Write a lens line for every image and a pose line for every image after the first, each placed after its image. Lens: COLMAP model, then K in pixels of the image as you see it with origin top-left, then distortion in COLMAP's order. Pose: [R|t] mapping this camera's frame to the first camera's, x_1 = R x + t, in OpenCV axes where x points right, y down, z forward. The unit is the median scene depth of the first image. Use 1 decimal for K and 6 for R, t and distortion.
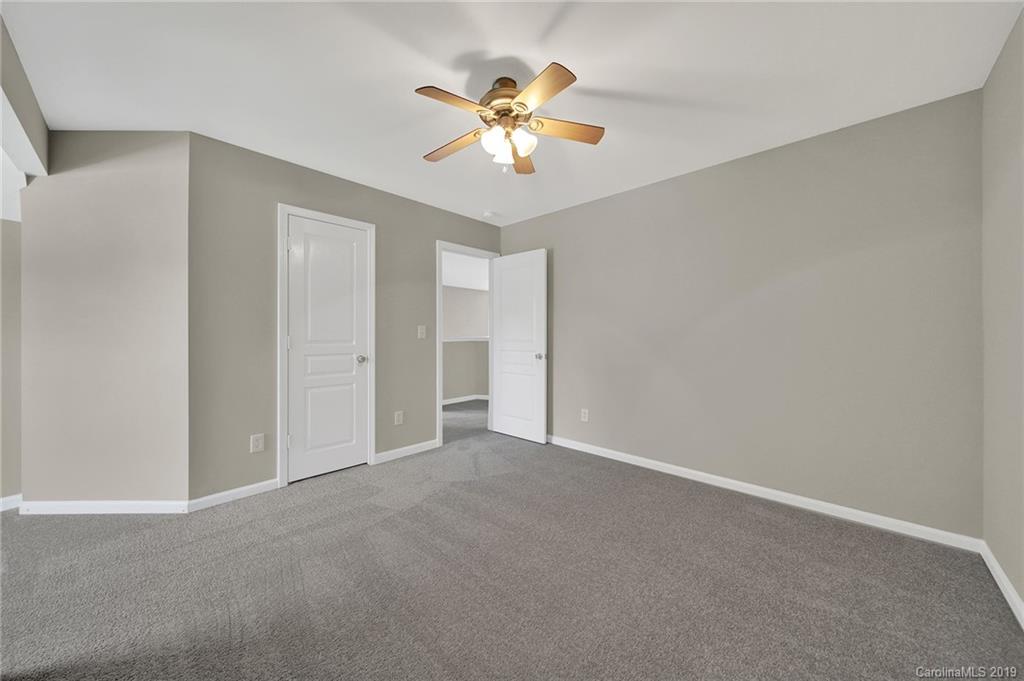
lens RADIAL K [[367.0, 0, 506.0], [0, 367.0, 337.1], [0, 0, 1]] dist [0.000153, 0.000002]
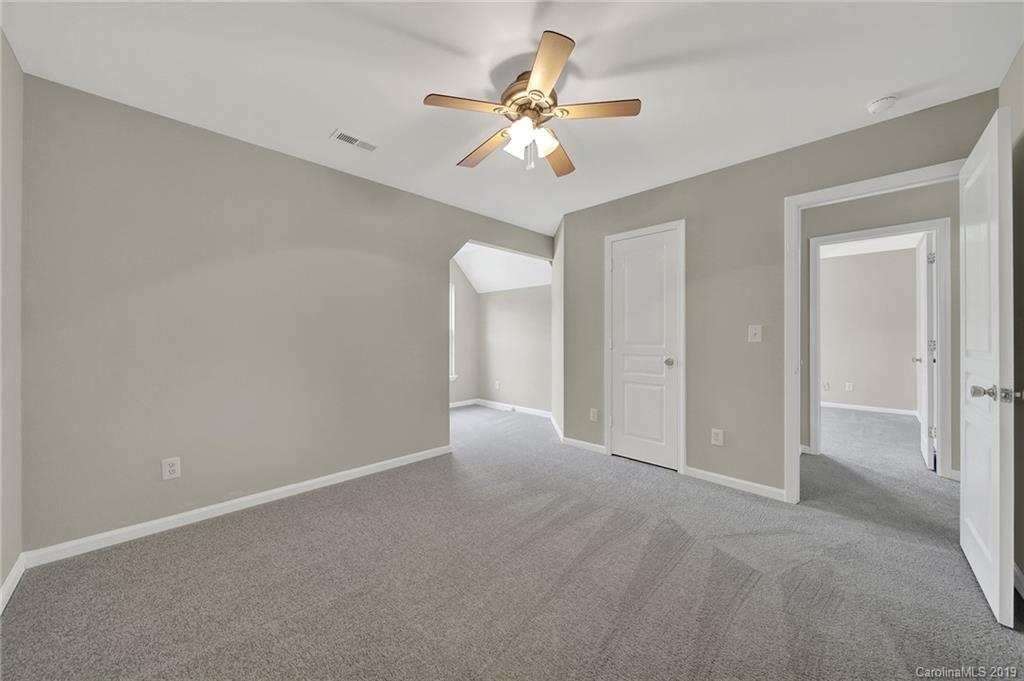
lens RADIAL K [[367.0, 0, 506.0], [0, 367.0, 337.1], [0, 0, 1]] dist [0.000153, 0.000002]
pose [[-0.040997, -0.001063, -0.999159, 0.607717], [-0.001210, 0.999999, -0.001014, -0.005028], [0.999159, 0.001168, -0.040999, 0.602924]]
